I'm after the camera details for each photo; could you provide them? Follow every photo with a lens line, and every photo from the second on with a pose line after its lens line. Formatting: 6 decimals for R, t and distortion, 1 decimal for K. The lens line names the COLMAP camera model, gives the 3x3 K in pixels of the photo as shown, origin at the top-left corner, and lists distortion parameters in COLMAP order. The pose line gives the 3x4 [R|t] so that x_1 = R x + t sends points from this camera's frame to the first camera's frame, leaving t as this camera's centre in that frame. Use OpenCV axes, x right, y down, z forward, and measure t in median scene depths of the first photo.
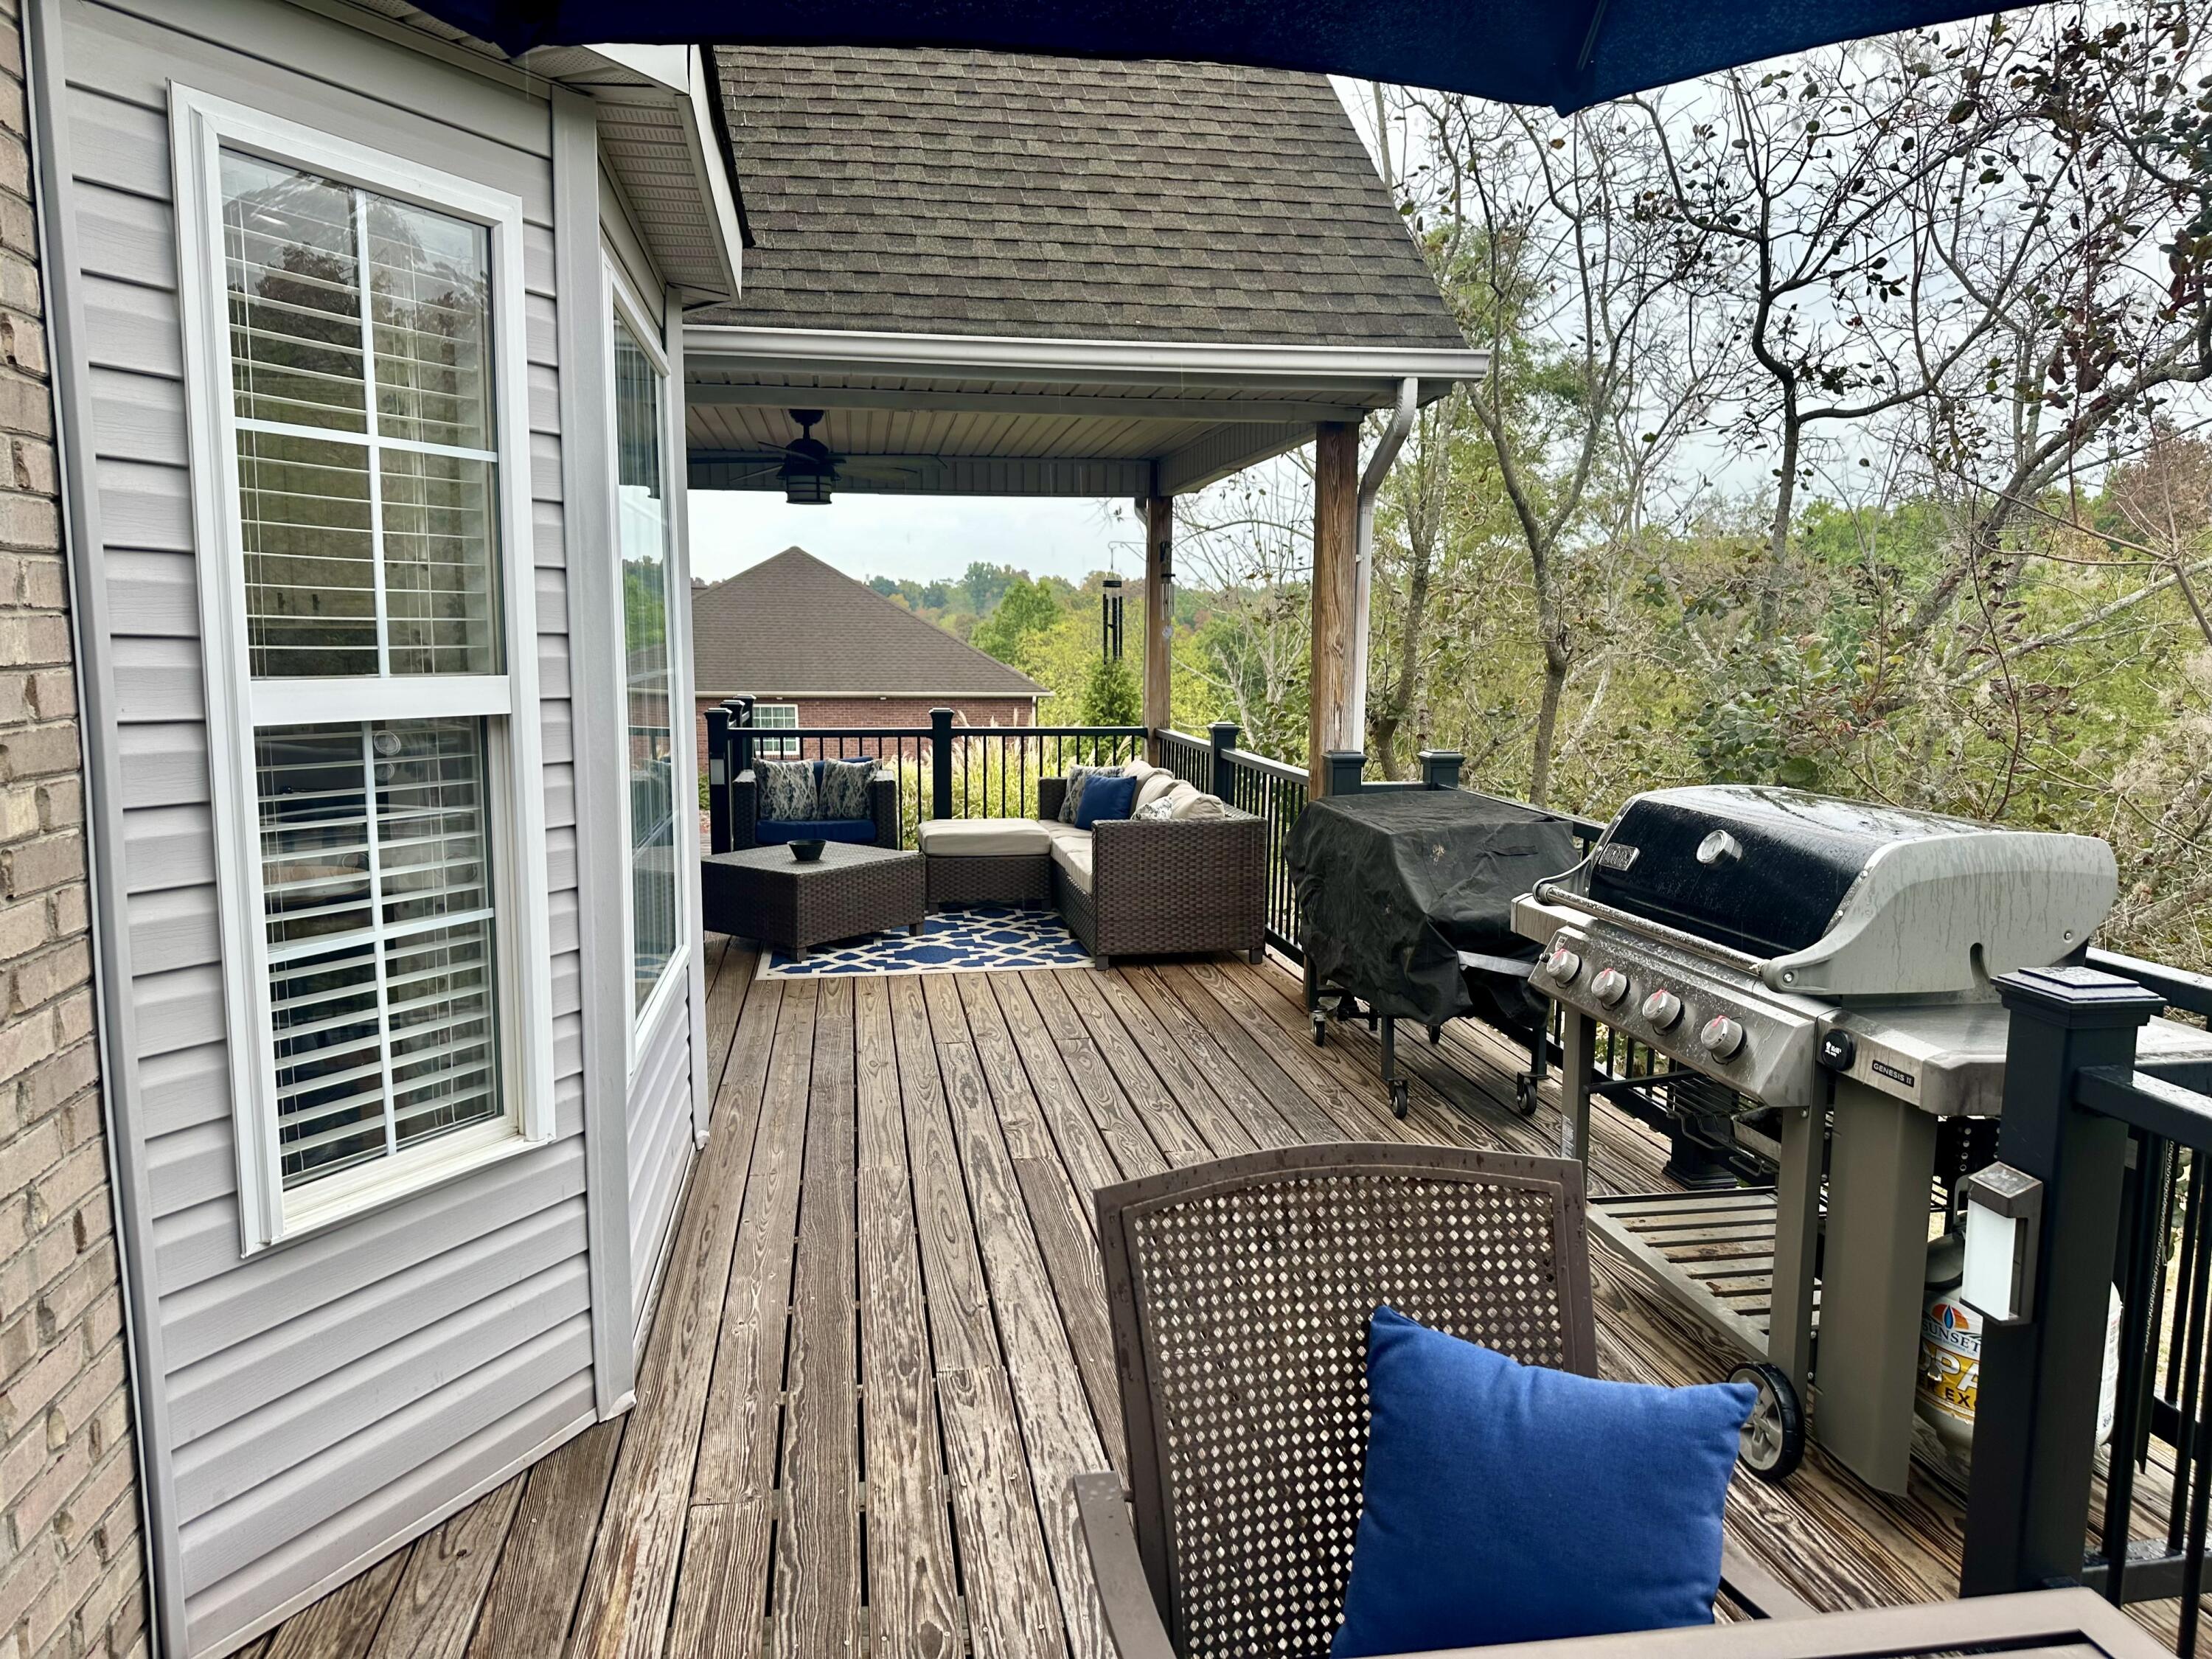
lens RADIAL K [[1529.6, 0, 1103.1], [0, 1529.6, 816.9], [0, 0, 1]] dist [0.009350, -0.003090]
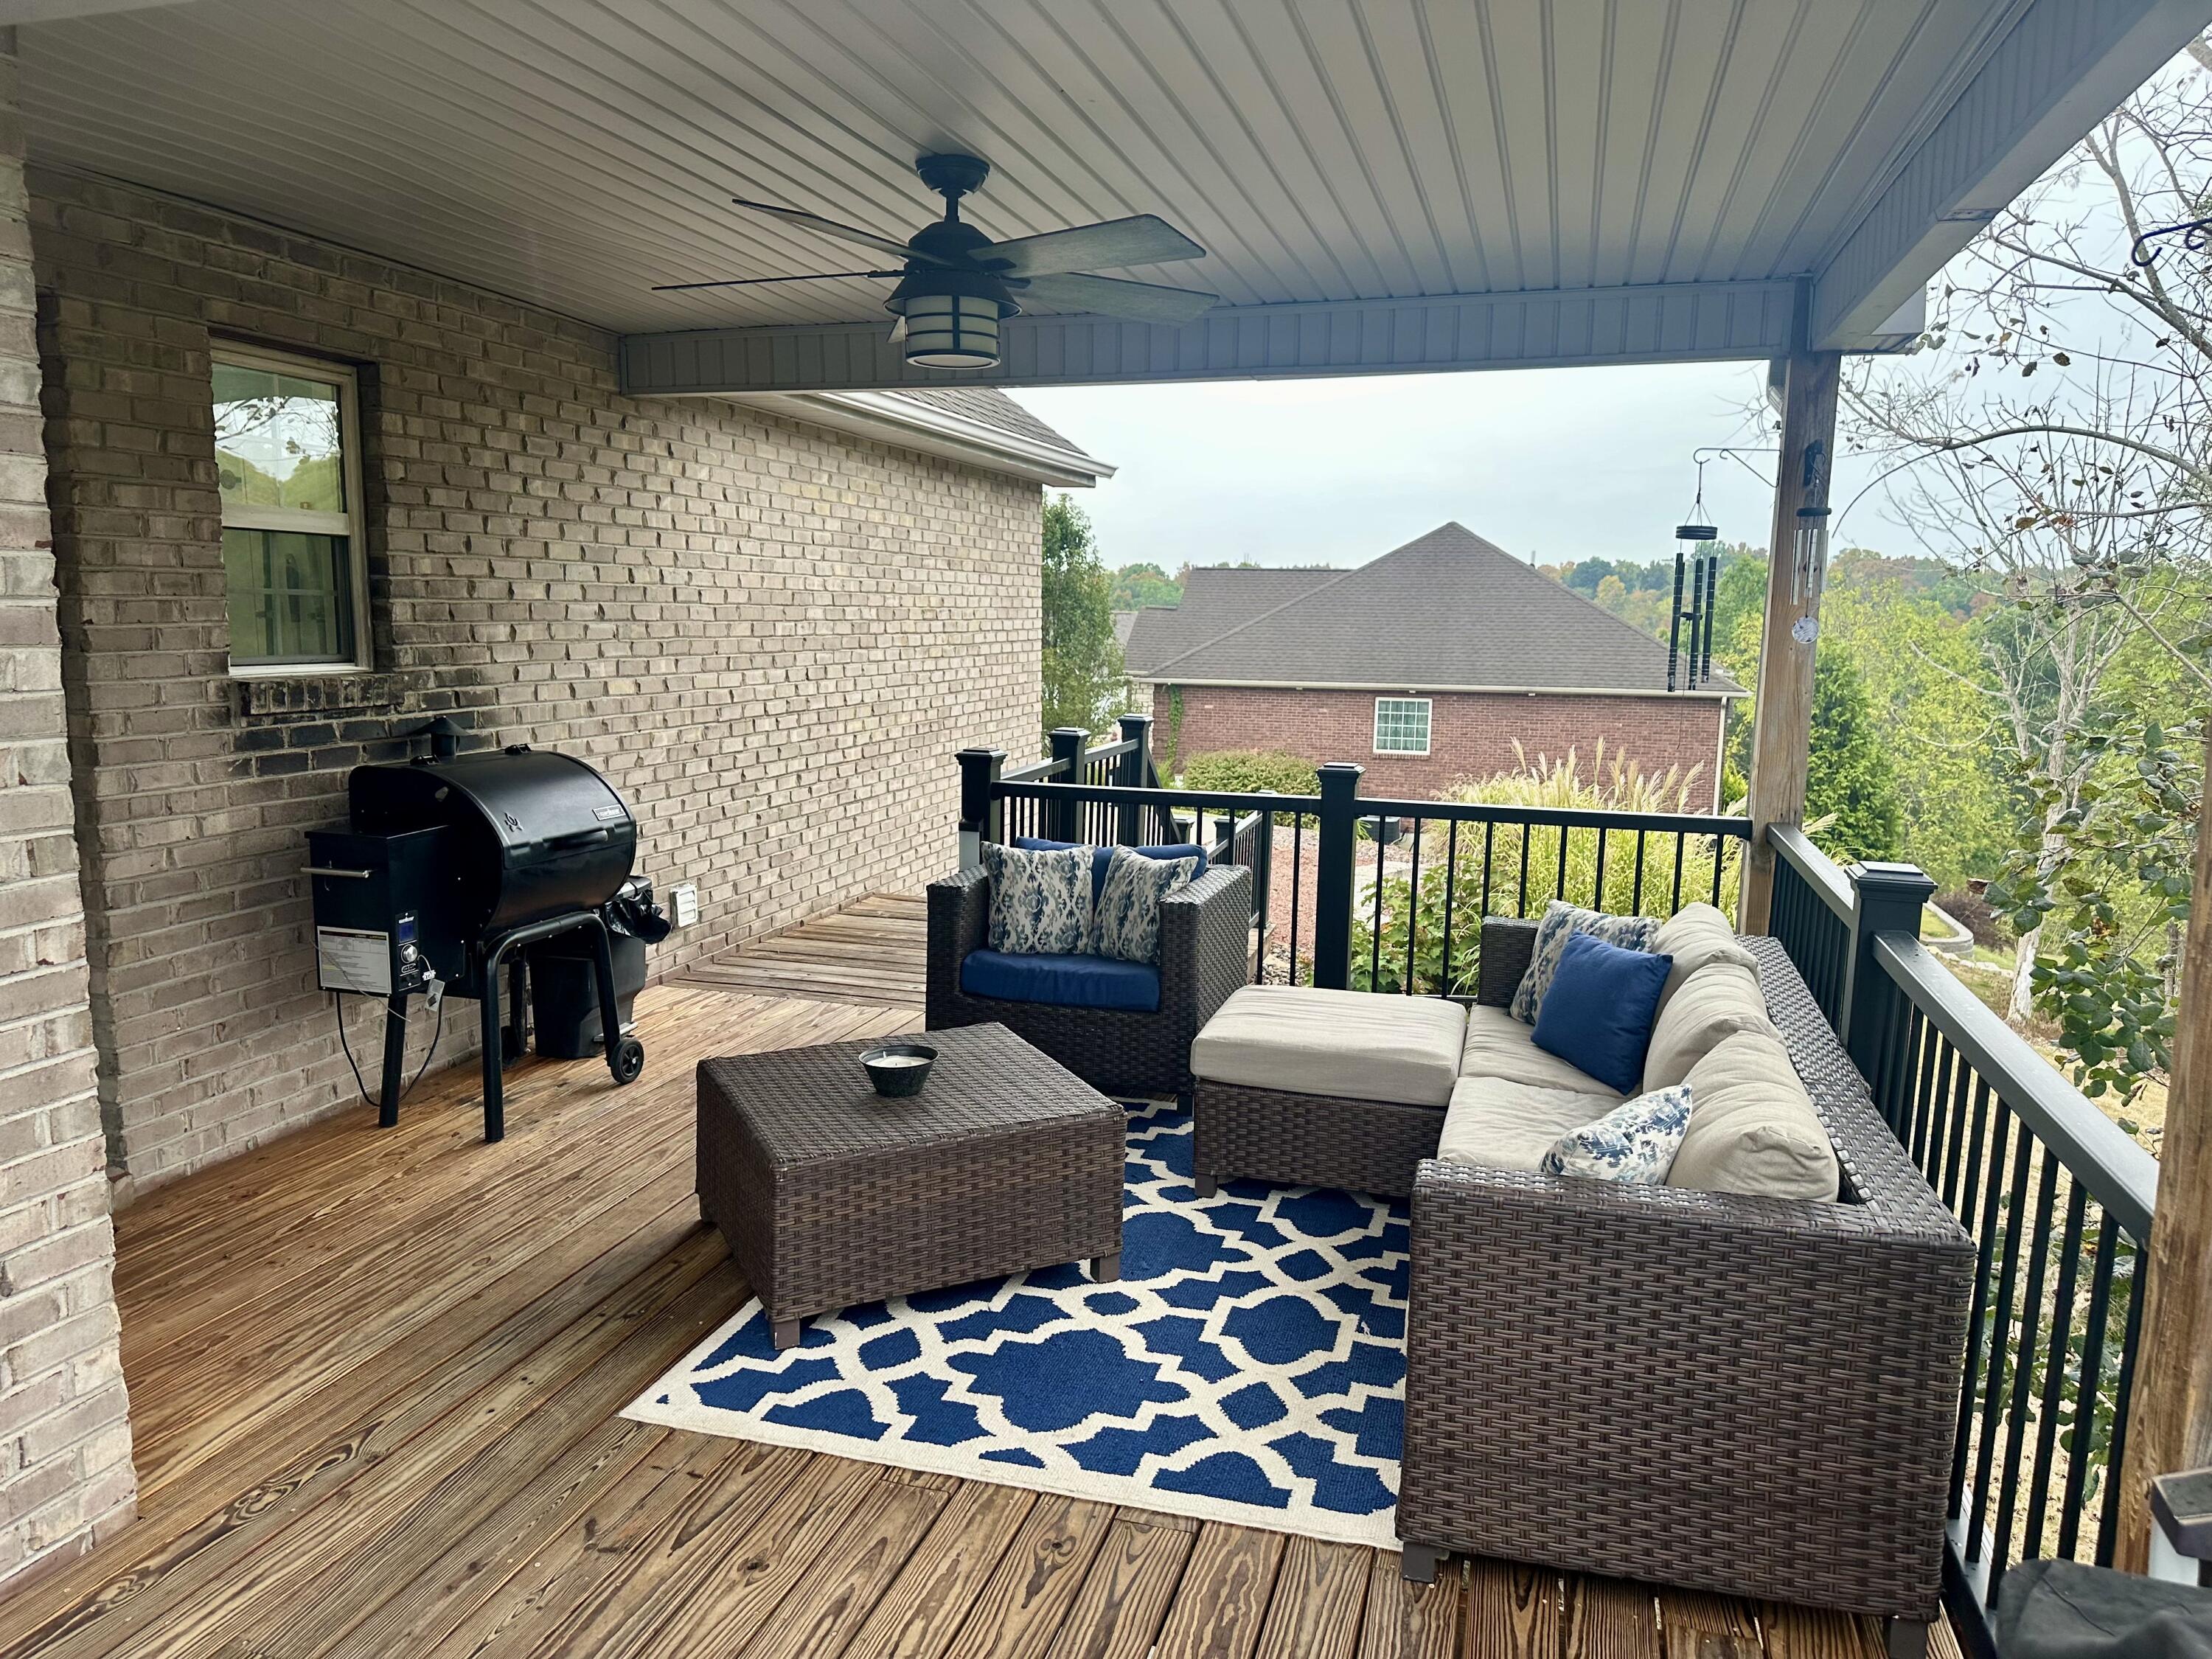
lens RADIAL K [[1529.6, 0, 1103.1], [0, 1529.6, 816.9], [0, 0, 1]] dist [0.009350, -0.003090]
pose [[0.898457, 0.065962, -0.434079, 0.056504], [-0.061054, 0.997815, 0.025257, -0.058988], [0.434797, 0.003810, 0.900521, 0.457645]]
